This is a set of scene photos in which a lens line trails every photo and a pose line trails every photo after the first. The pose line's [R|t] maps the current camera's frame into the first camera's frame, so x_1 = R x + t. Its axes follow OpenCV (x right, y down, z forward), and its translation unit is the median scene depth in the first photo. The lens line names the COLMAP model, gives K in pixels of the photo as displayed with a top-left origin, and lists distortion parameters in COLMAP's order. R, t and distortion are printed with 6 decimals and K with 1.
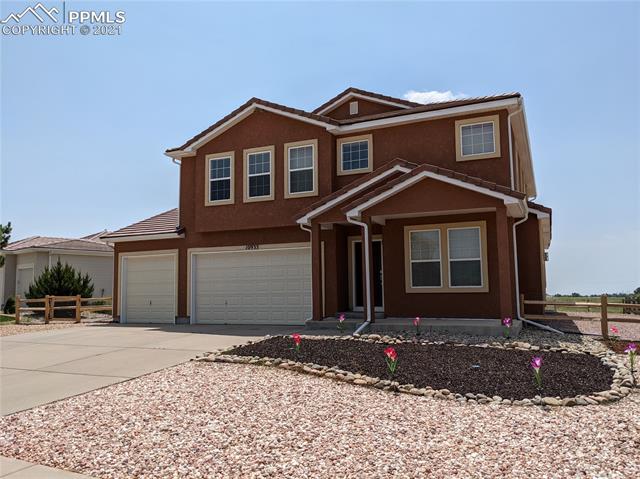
lens RADIAL K [[508.1, 0, 319.8], [0, 508.1, 237.4], [0, 0, 1]] dist [-0.002194, -0.013561]
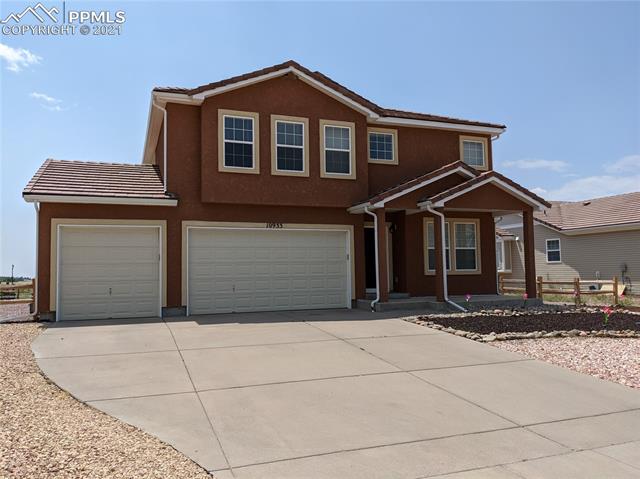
lens RADIAL K [[508.1, 0, 322.3], [0, 508.1, 242.1], [0, 0, 1]] dist [-0.002194, -0.013561]
pose [[0.706735, 0.046929, 0.705921, -0.707095], [-0.066541, 0.997784, 0.000285, 0.043000], [-0.704343, -0.047174, 0.708291, 0.304709]]
